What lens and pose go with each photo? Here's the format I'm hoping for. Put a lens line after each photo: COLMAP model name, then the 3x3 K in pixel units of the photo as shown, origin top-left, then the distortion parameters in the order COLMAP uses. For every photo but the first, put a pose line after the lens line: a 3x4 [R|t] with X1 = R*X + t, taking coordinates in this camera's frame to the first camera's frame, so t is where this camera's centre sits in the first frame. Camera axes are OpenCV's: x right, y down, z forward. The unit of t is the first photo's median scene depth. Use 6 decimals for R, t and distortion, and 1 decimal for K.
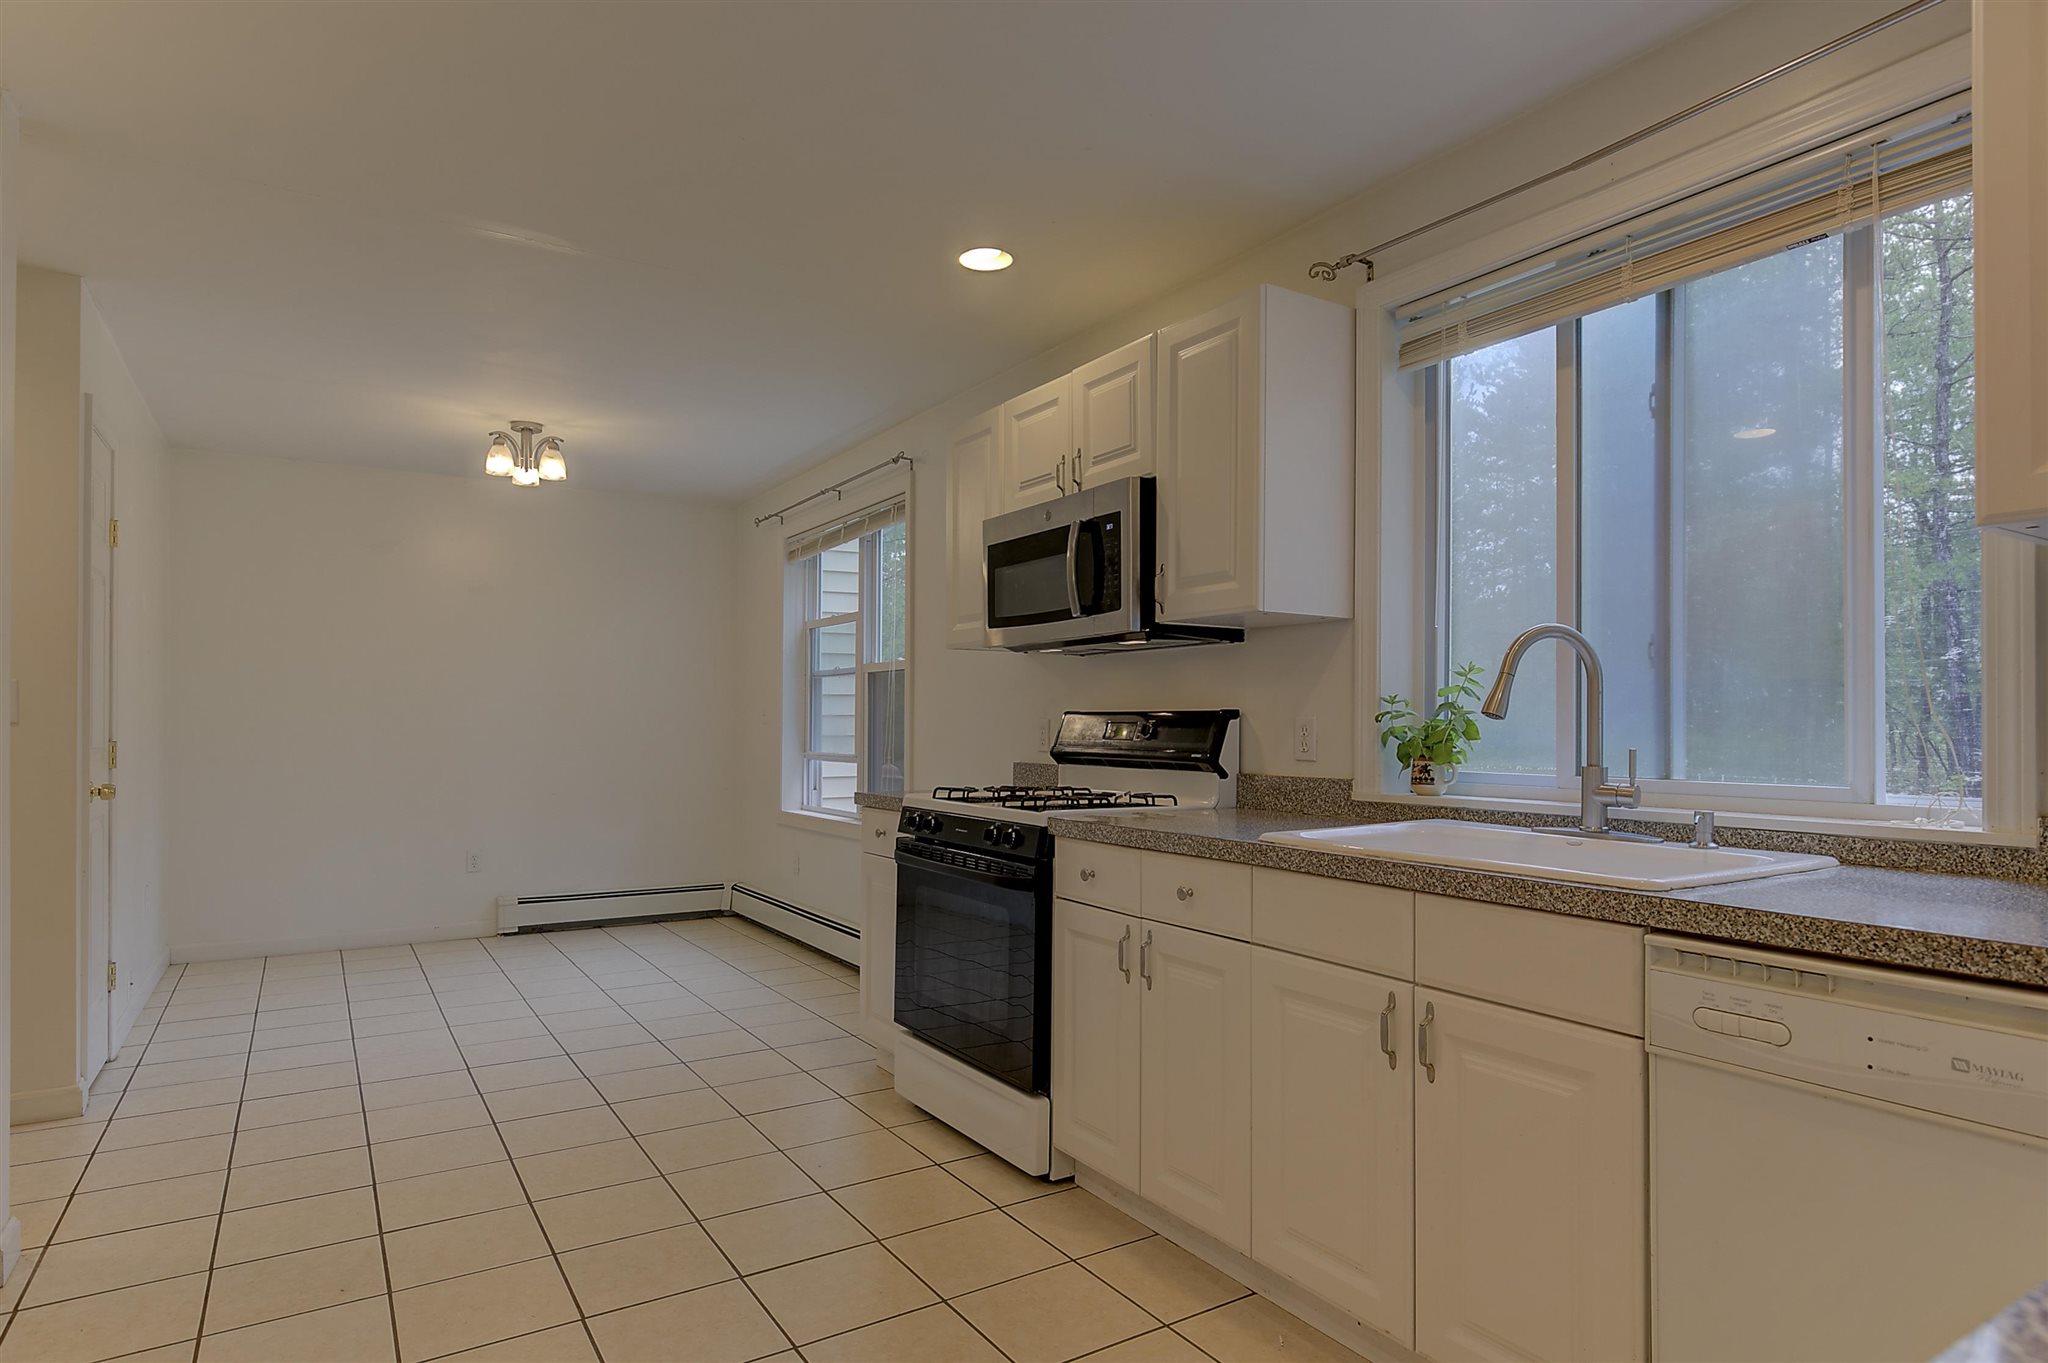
lens RADIAL K [[1120.2, 0, 1027.4], [0, 1120.2, 716.4], [0, 0, 1]] dist [-0.002625, -0.000631]
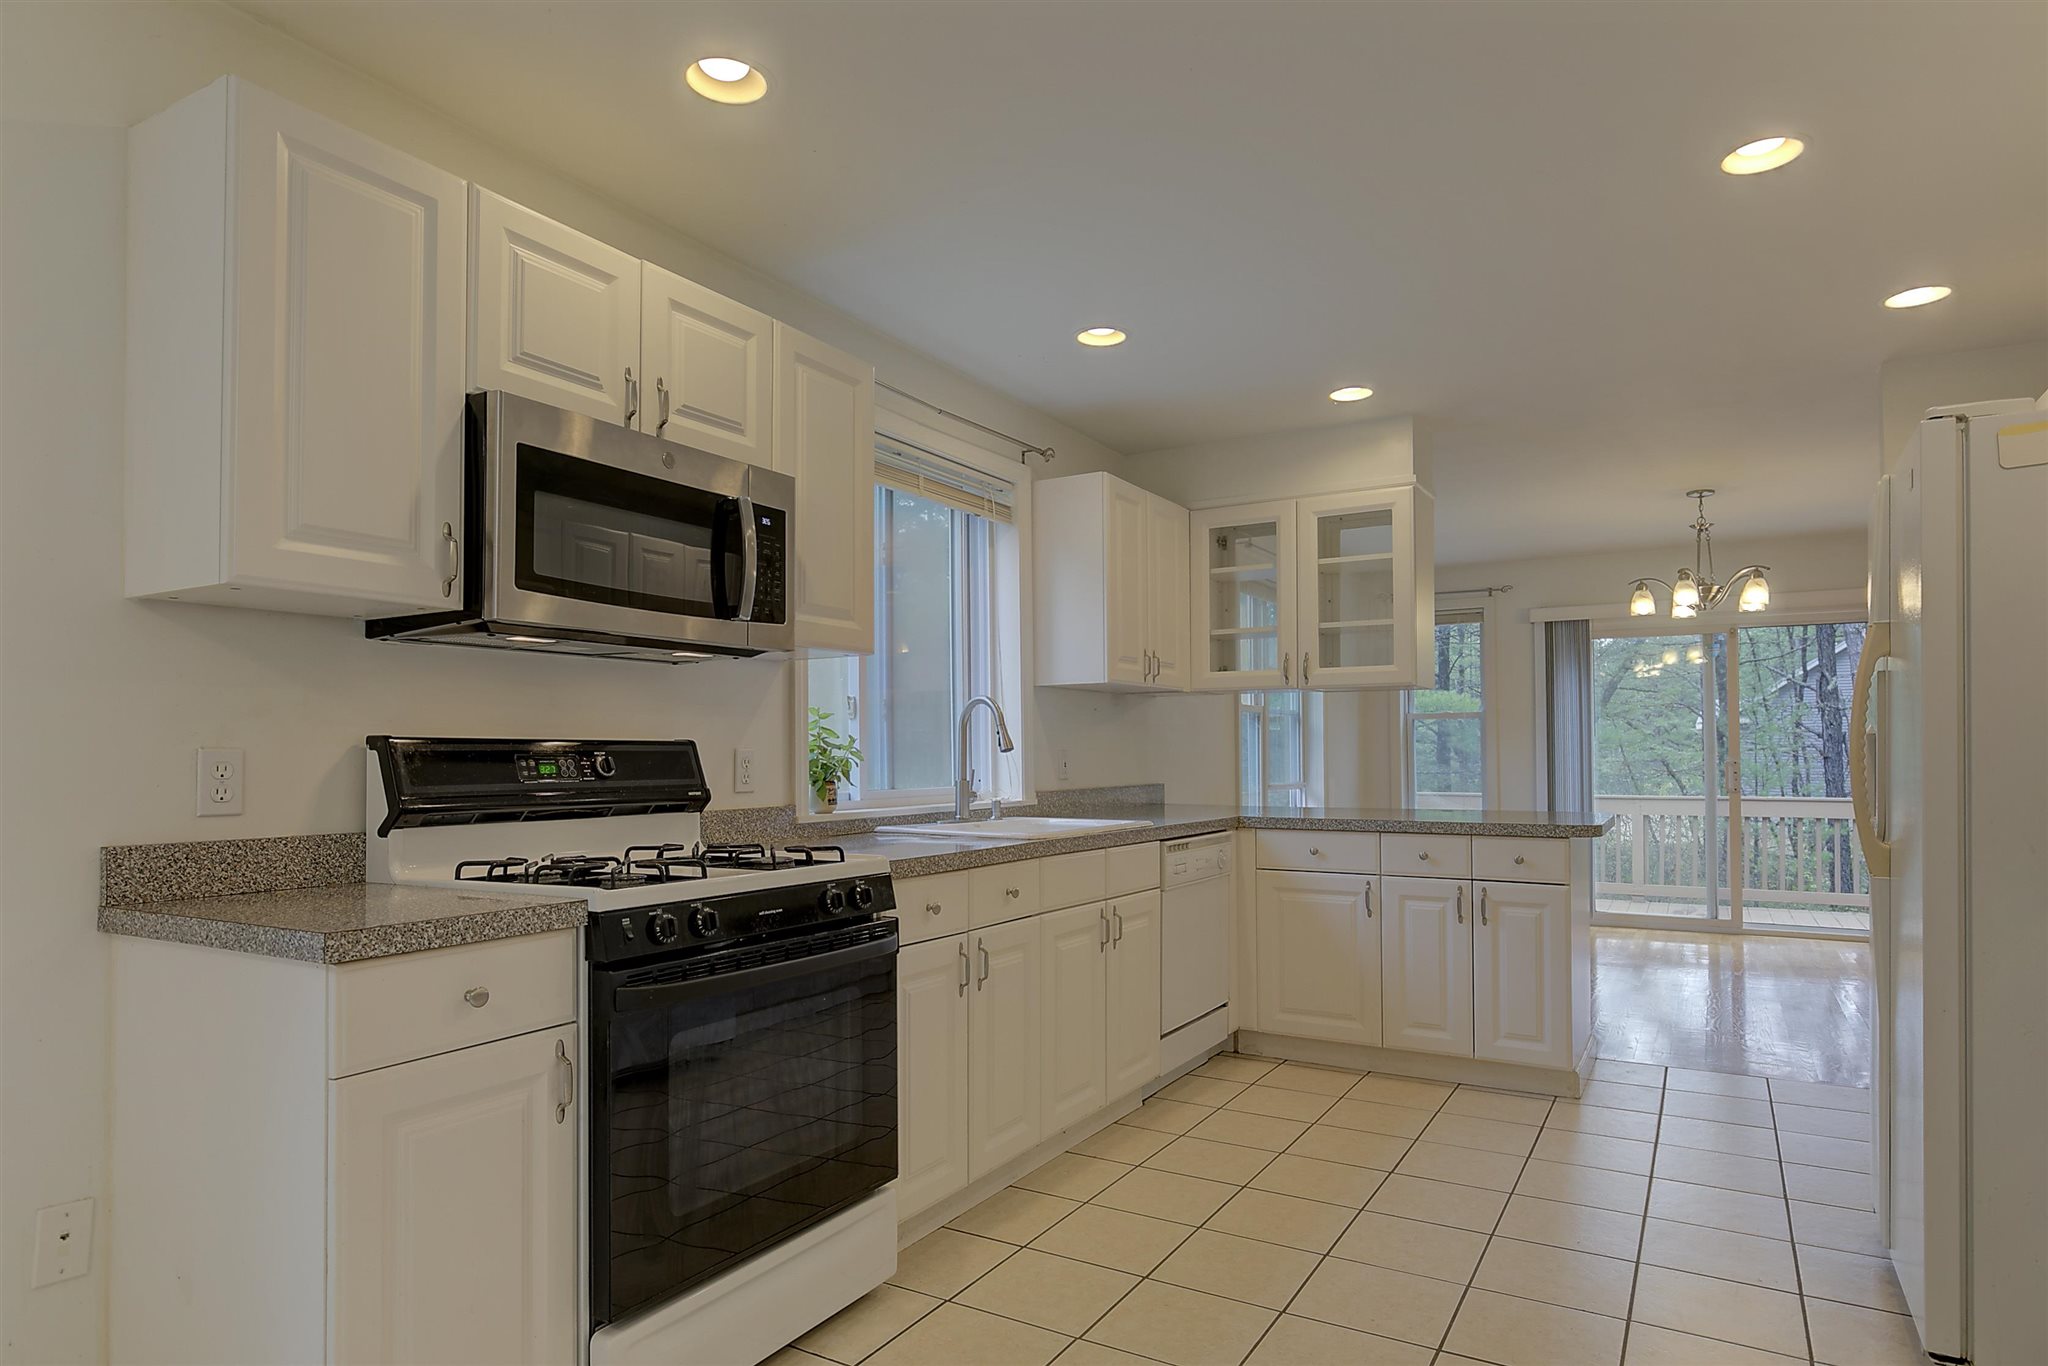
lens RADIAL K [[1176.5, 0, 1020.5], [0, 1176.5, 723.9], [0, 0, 1]] dist [-0.001502, -0.000278]
pose [[-0.450425, 0.023290, 0.892510, -0.795403], [-0.003596, 0.999604, -0.027900, 0.006134], [-0.892807, -0.015776, -0.450163, 1.223613]]
